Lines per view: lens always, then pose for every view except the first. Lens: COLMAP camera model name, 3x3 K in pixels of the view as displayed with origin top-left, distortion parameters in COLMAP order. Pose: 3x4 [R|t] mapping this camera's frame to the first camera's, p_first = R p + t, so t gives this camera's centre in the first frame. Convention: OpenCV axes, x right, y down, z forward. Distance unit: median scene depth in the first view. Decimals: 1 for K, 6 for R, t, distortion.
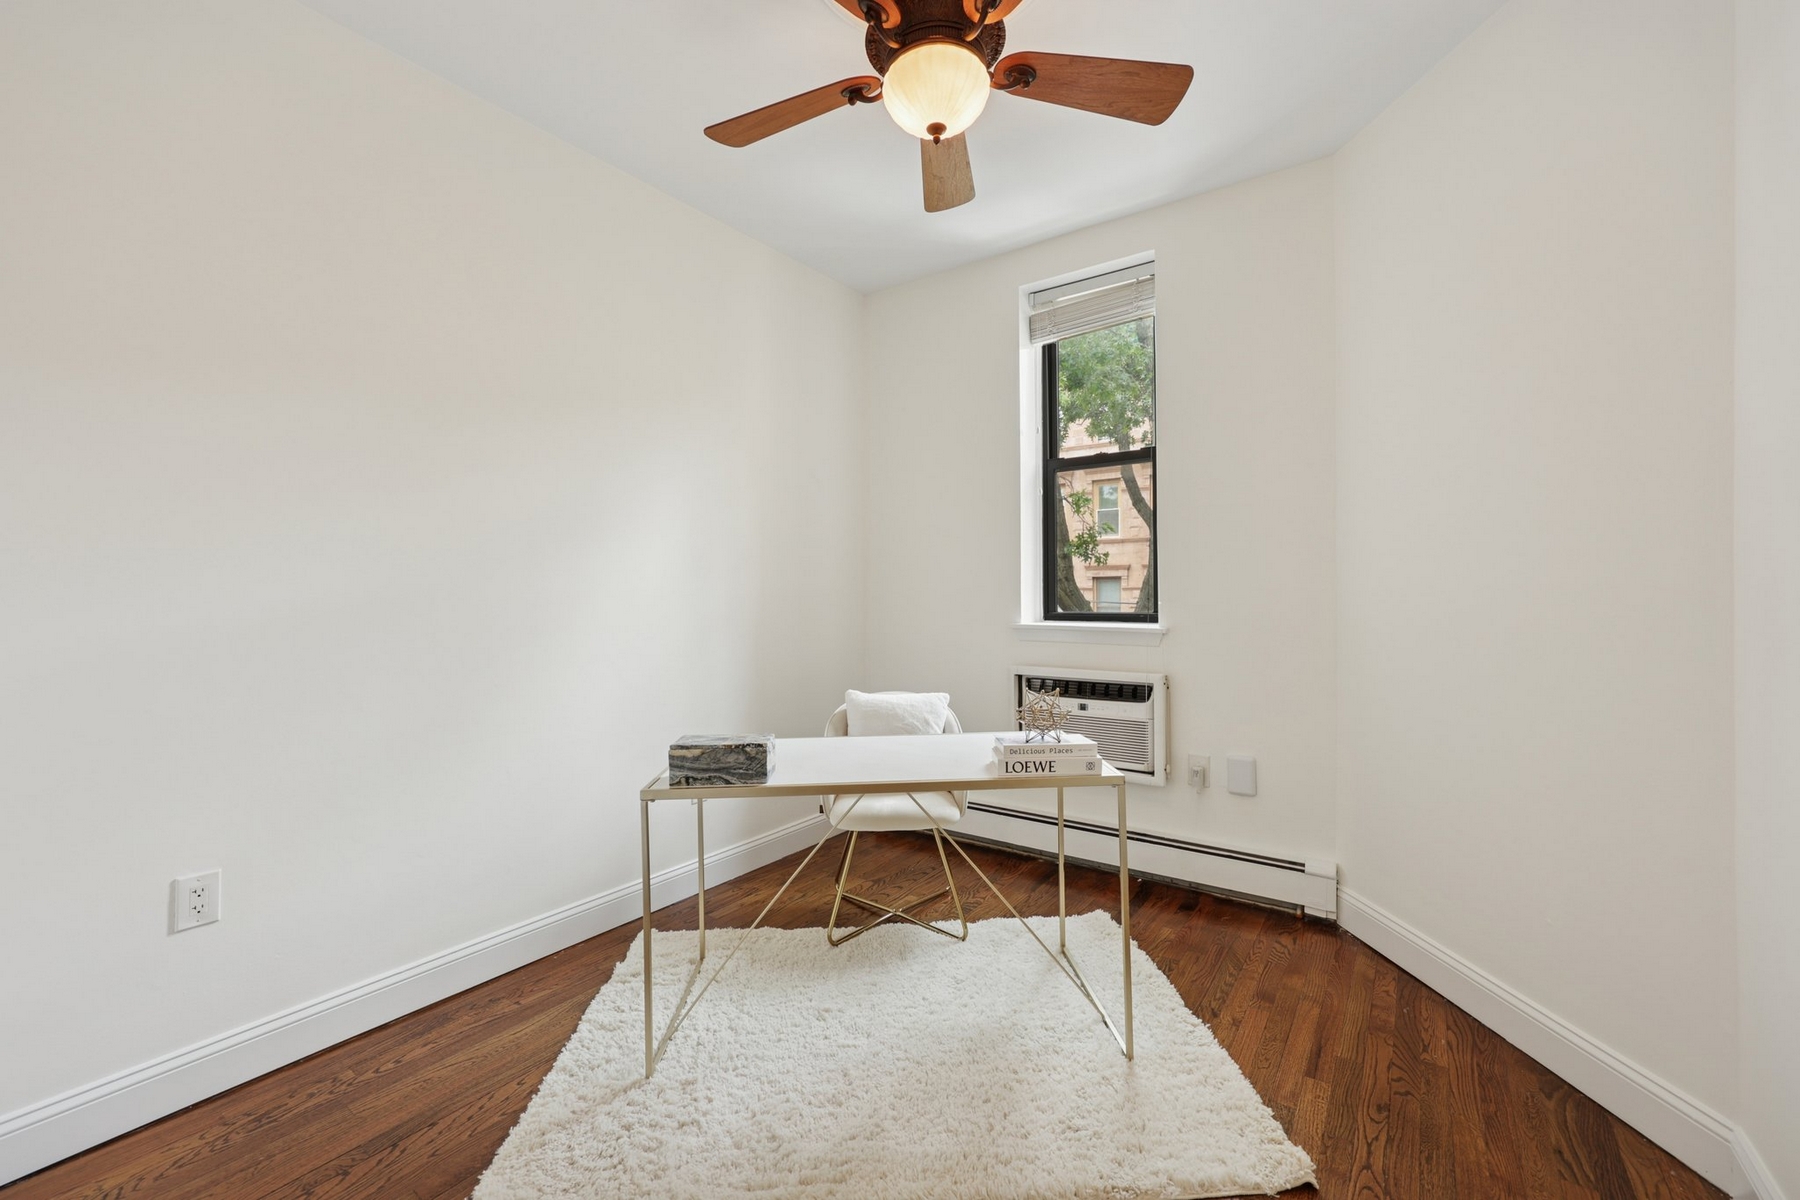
lens RADIAL K [[727.8, 0, 905.7], [0, 727.8, 593.4], [0, 0, 1]] dist [-0.000591, -0.000228]
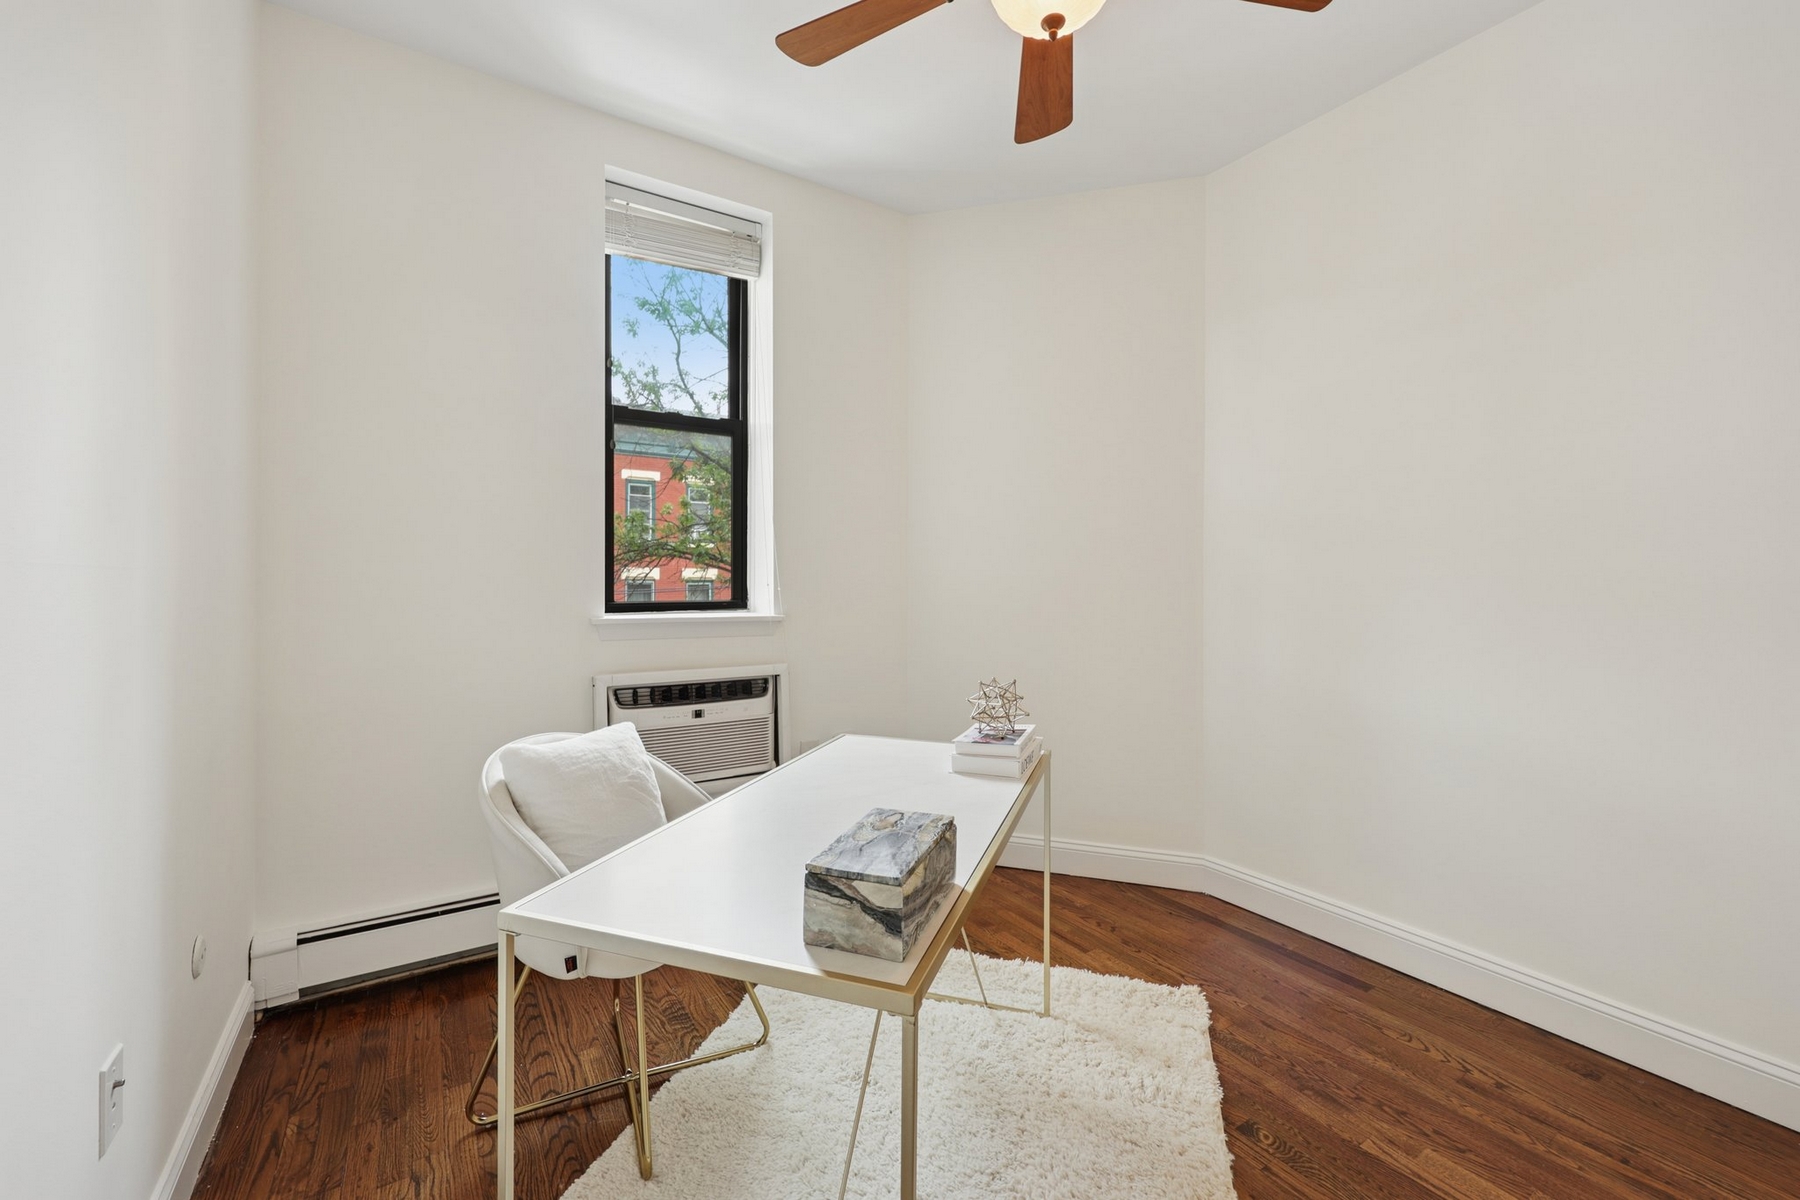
lens RADIAL K [[739.5, 0, 892.4], [0, 739.5, 576.9], [0, 0, 1]] dist [0.000626, 0.000121]
pose [[0.378144, 0.006407, 0.925725, -0.481882], [-0.004334, 0.999977, -0.005151, 0.002029], [-0.925737, -0.002064, 0.378163, 0.495086]]
